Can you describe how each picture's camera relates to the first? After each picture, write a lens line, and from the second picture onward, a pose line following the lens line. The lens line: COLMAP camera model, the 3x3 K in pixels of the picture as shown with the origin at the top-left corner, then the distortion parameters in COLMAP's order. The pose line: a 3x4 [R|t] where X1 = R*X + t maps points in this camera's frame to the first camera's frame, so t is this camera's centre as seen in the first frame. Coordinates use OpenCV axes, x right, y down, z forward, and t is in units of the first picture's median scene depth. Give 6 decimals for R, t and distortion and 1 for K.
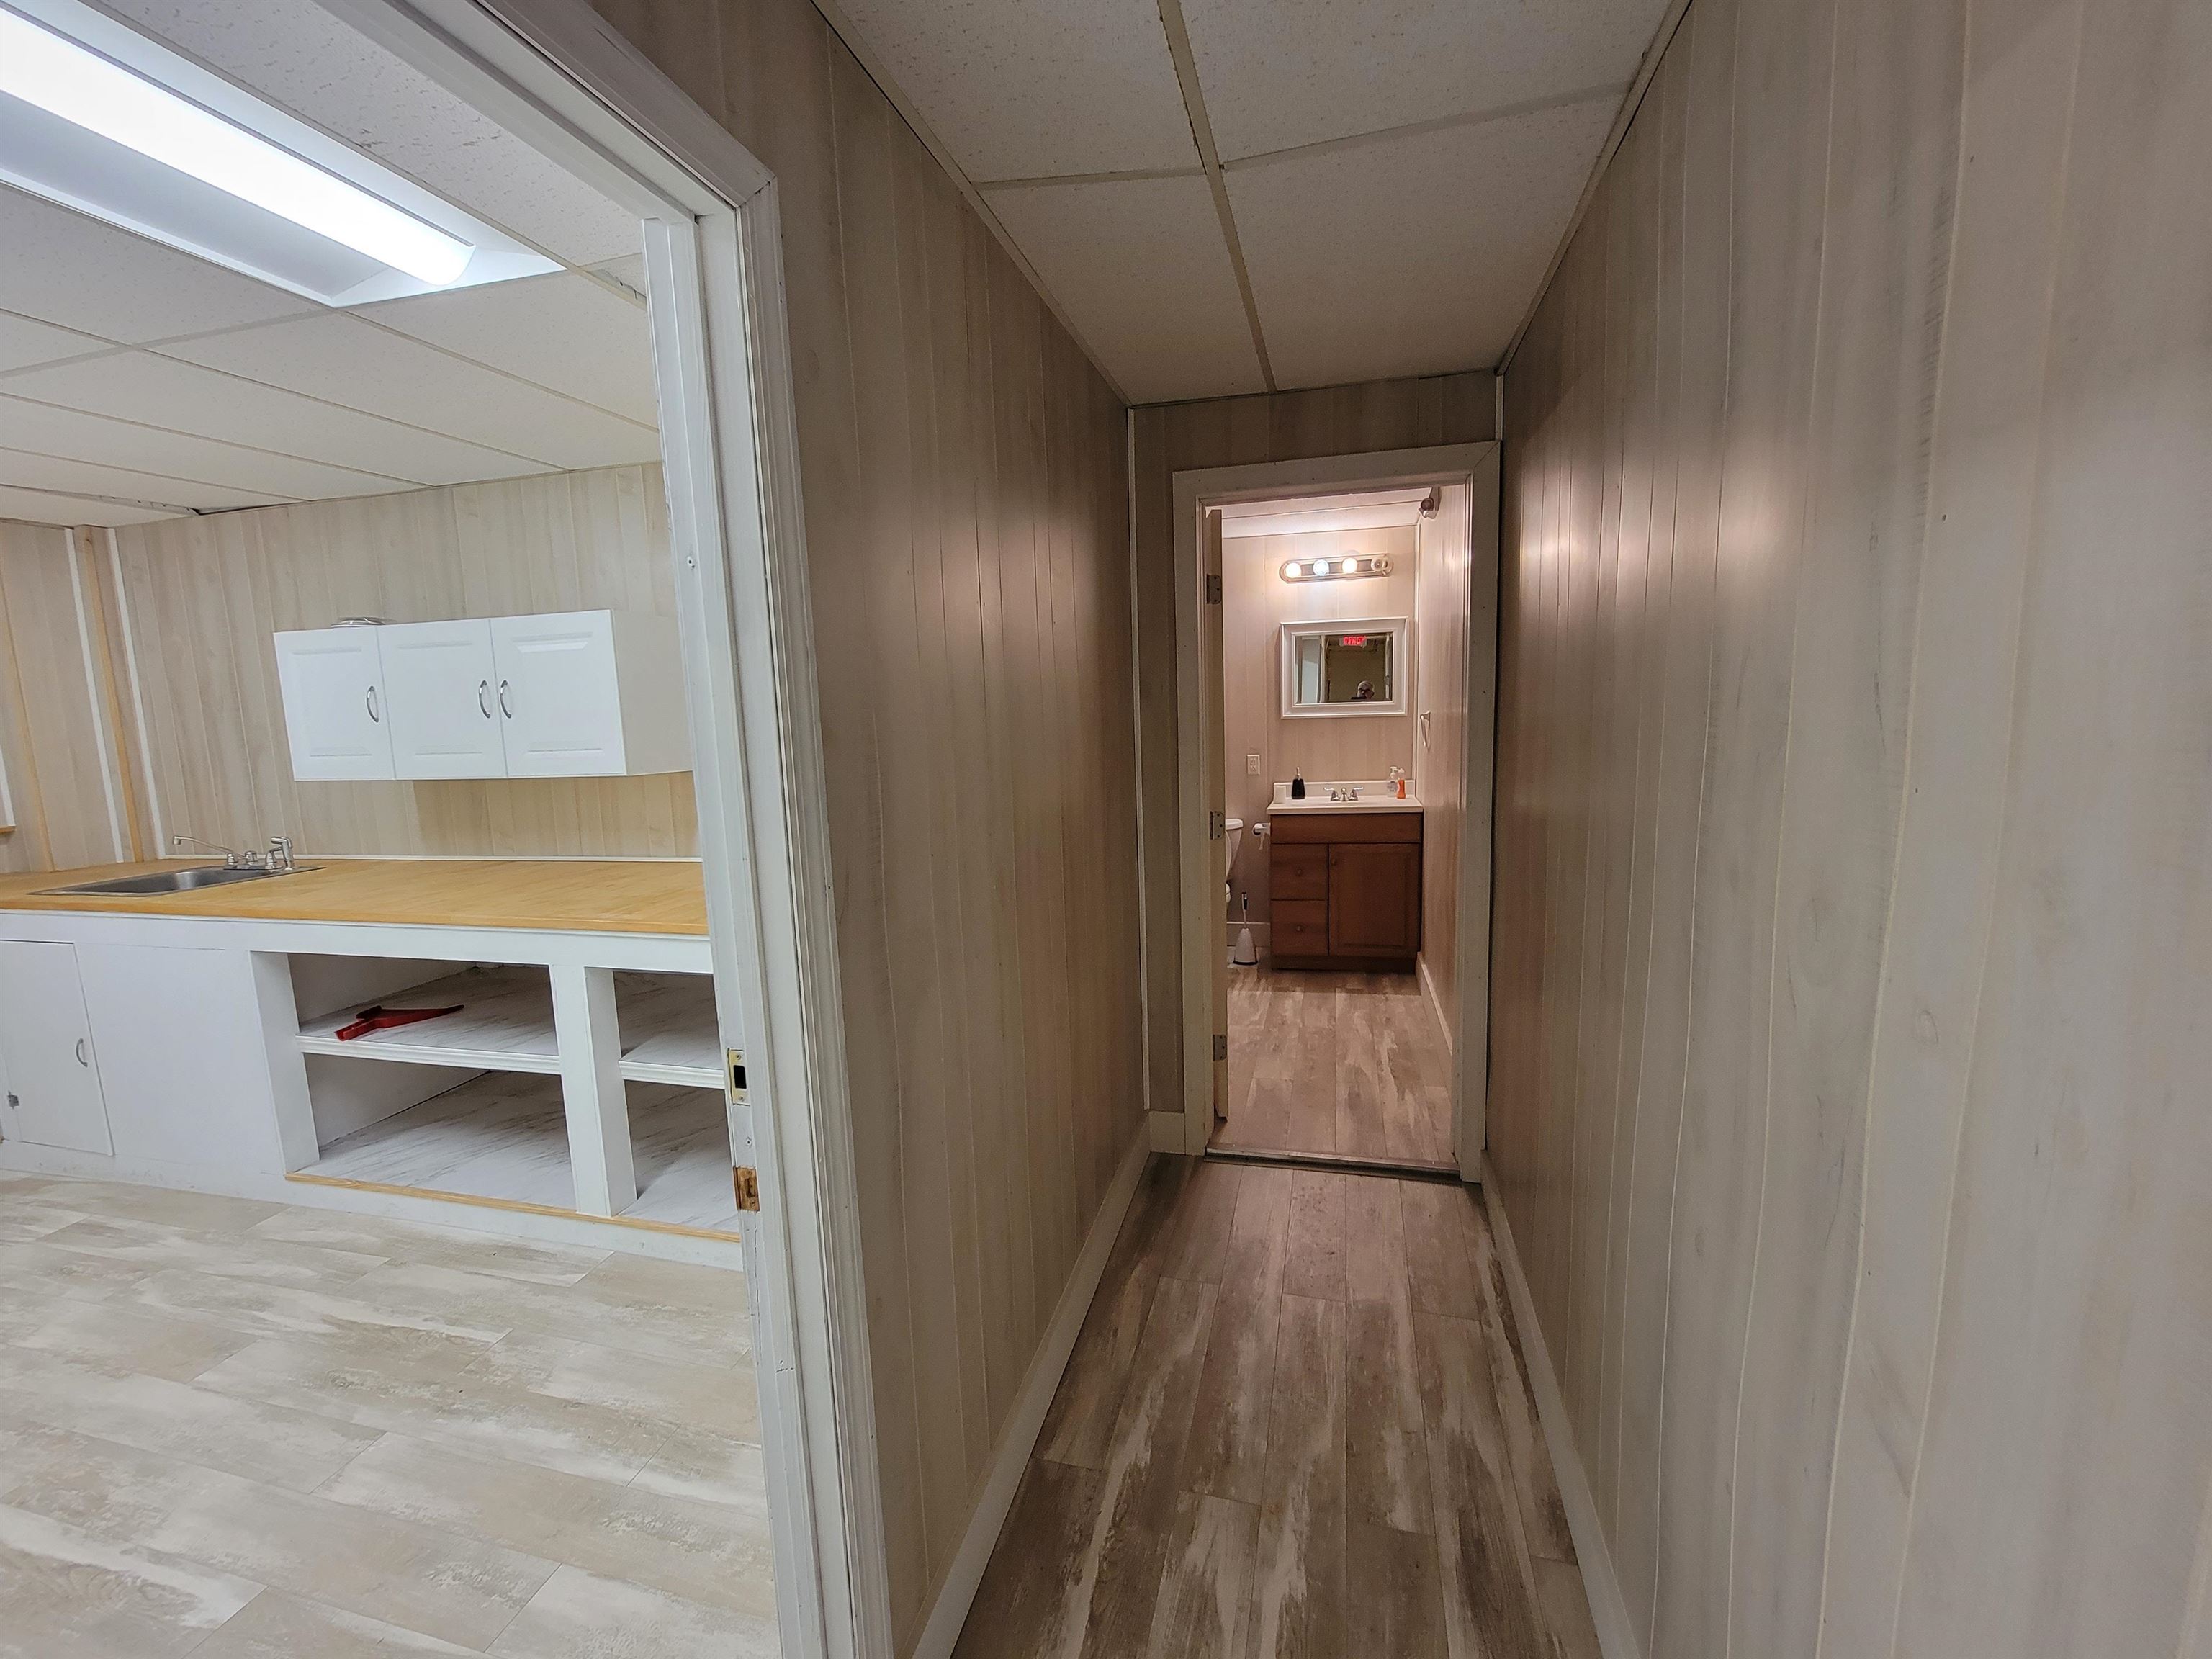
lens RADIAL K [[905.9, 0, 1104.4], [0, 905.9, 831.9], [0, 0, 1]] dist [0.005796, -0.003326]
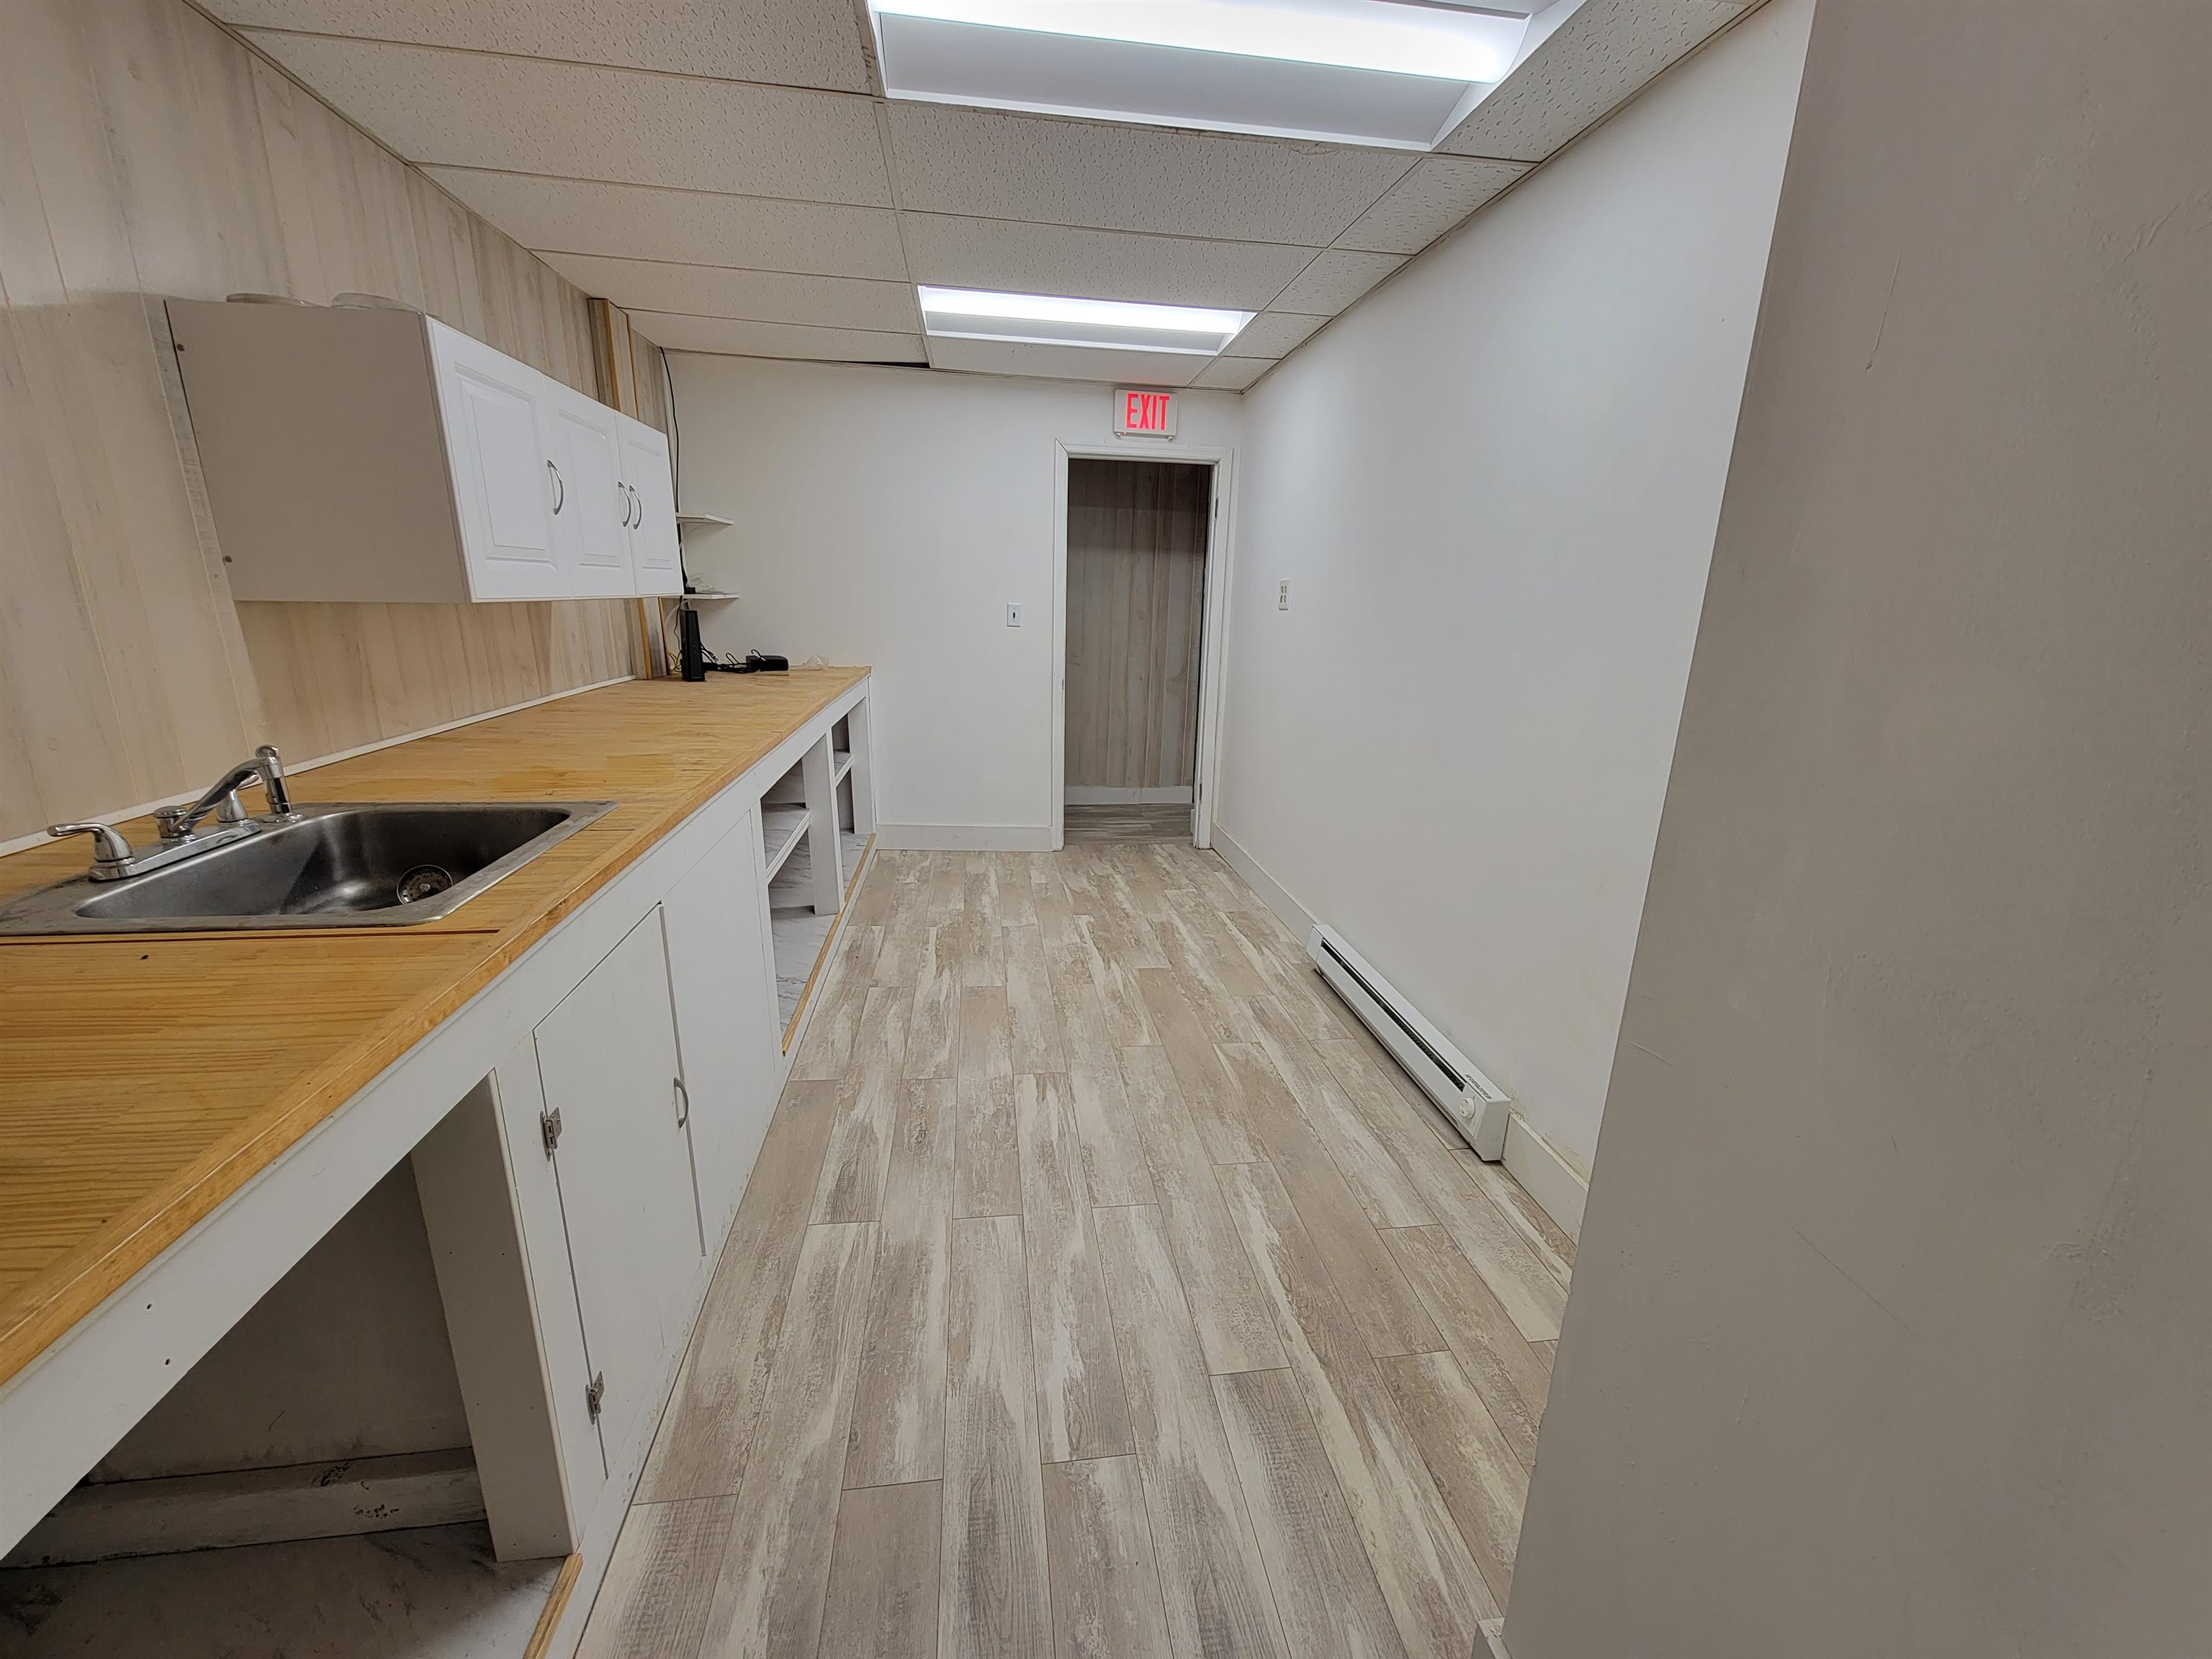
lens RADIAL K [[890.5, 0, 1112.9], [0, 890.5, 840.5], [0, 0, 1]] dist [0.001480, -0.002946]
pose [[-0.388203, -0.223541, 0.894051, -2.061630], [0.118922, 0.949873, 0.289135, -0.035201], [-0.913869, 0.218566, -0.342159, 1.125152]]
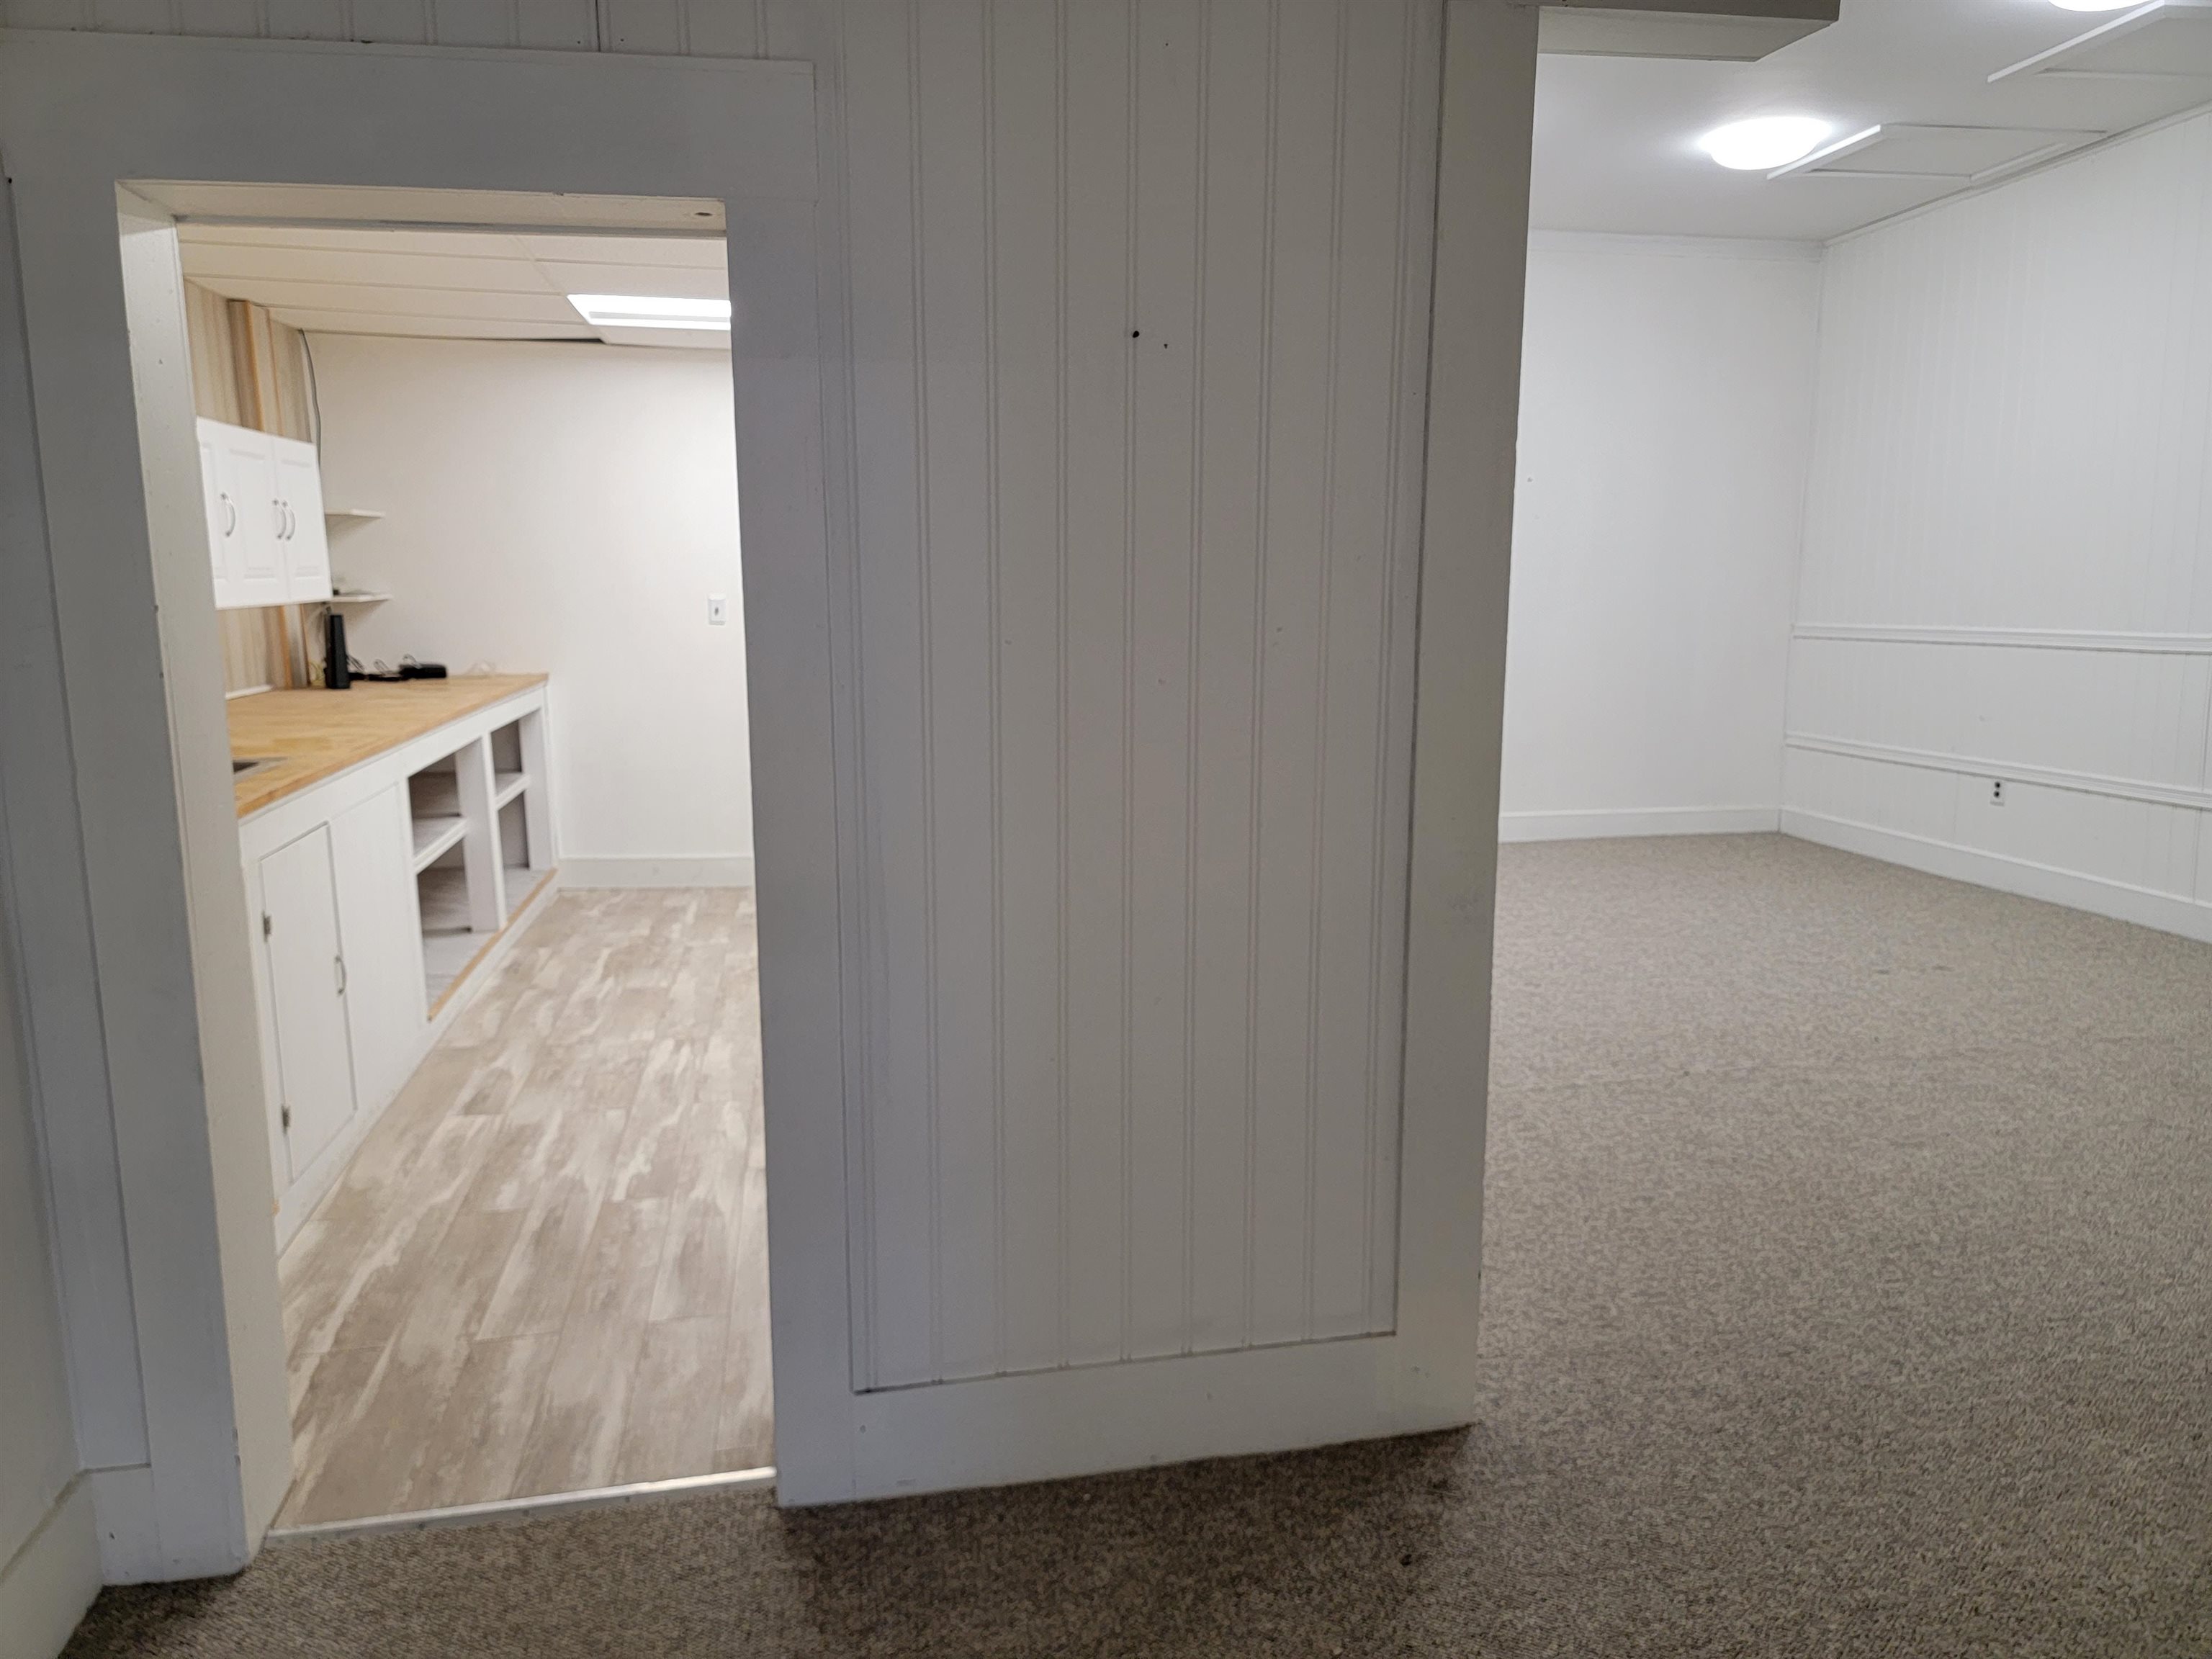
lens RADIAL K [[1531.6, 0, 1092.5], [0, 1531.6, 832.2], [0, 0, 1]] dist [0.075112, -0.068048]
pose [[-0.417839, -0.120909, 0.900440, -3.076612], [0.148954, 0.968577, 0.199178, -0.032098], [-0.896227, 0.217348, -0.386699, 1.130062]]
